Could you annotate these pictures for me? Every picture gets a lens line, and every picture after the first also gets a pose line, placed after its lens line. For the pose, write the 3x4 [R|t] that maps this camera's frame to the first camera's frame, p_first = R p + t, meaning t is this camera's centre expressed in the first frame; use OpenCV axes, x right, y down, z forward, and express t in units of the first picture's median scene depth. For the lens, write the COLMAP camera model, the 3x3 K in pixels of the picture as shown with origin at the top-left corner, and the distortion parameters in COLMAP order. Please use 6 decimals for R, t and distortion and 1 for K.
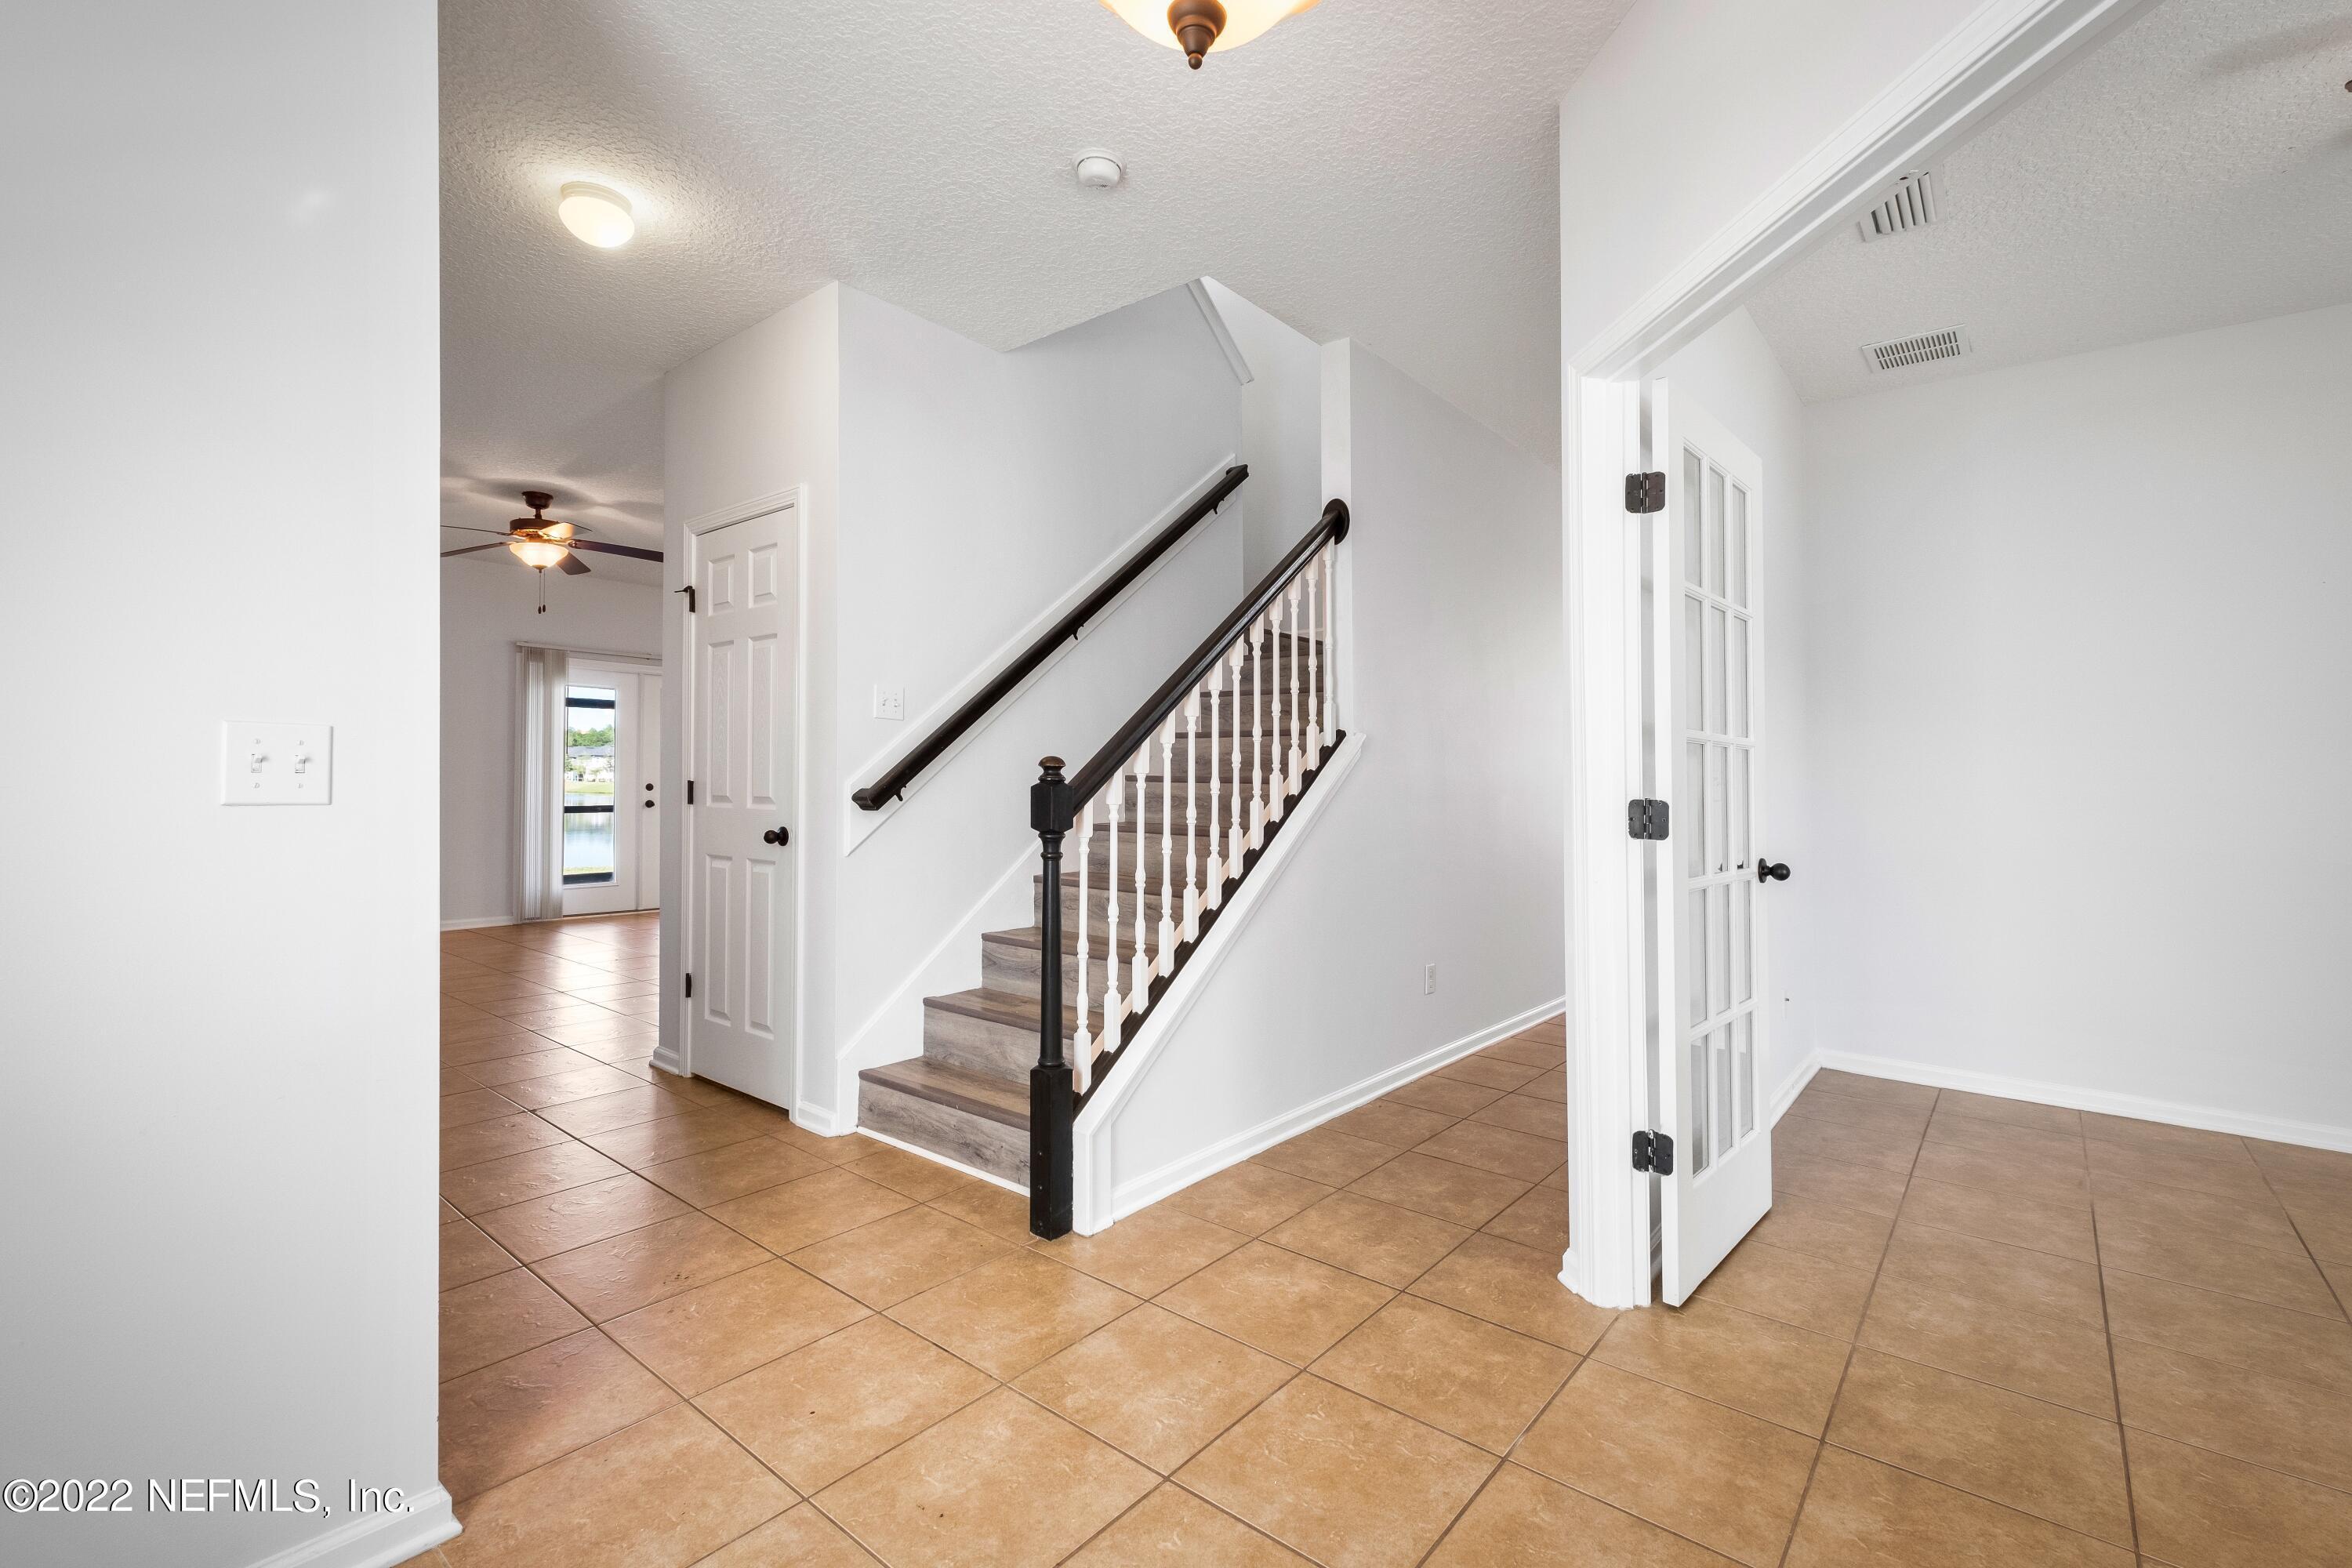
lens RADIAL K [[1026.0, 0, 1188.5], [0, 1026.0, 785.7], [0, 0, 1]] dist [0.002285, -0.001655]
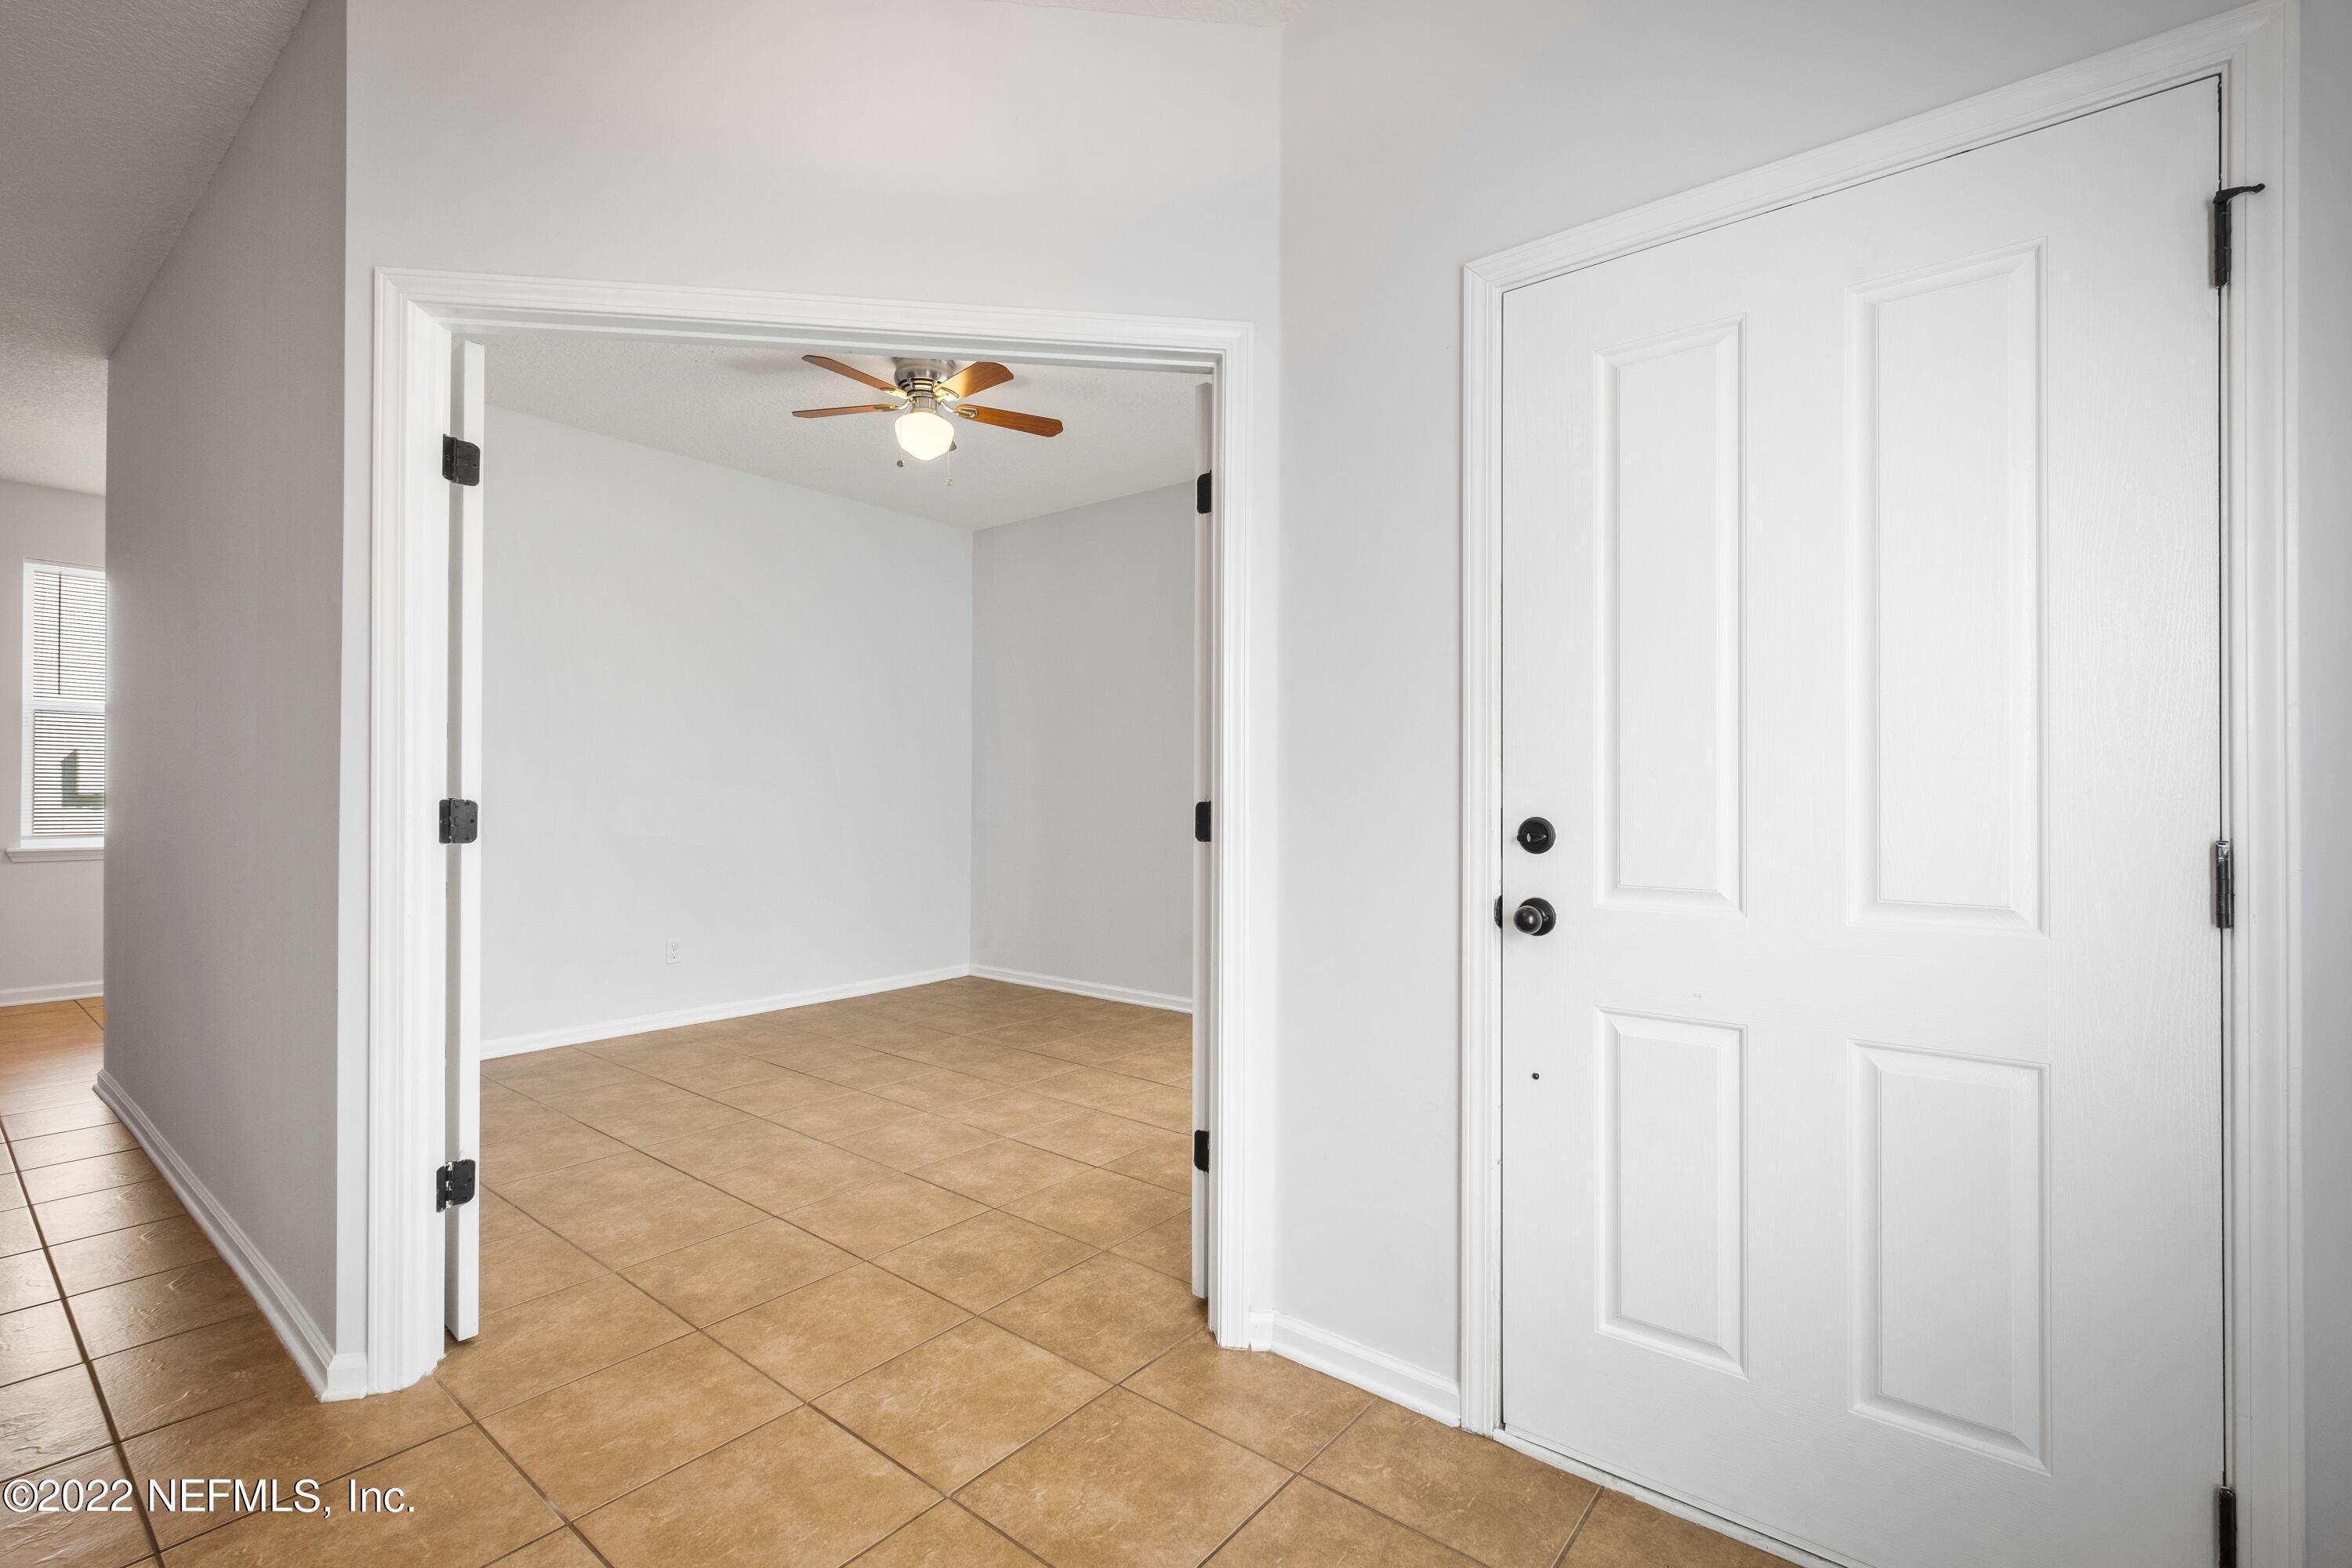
lens RADIAL K [[1026.0, 0, 1182.0], [0, 1026.0, 782.1], [0, 0, 1]] dist [0.002285, -0.001655]
pose [[-0.013982, -0.004370, 0.999893, -0.508772], [-0.003223, 0.999985, 0.004325, -0.008712], [-0.999897, -0.003162, -0.013996, 0.390557]]
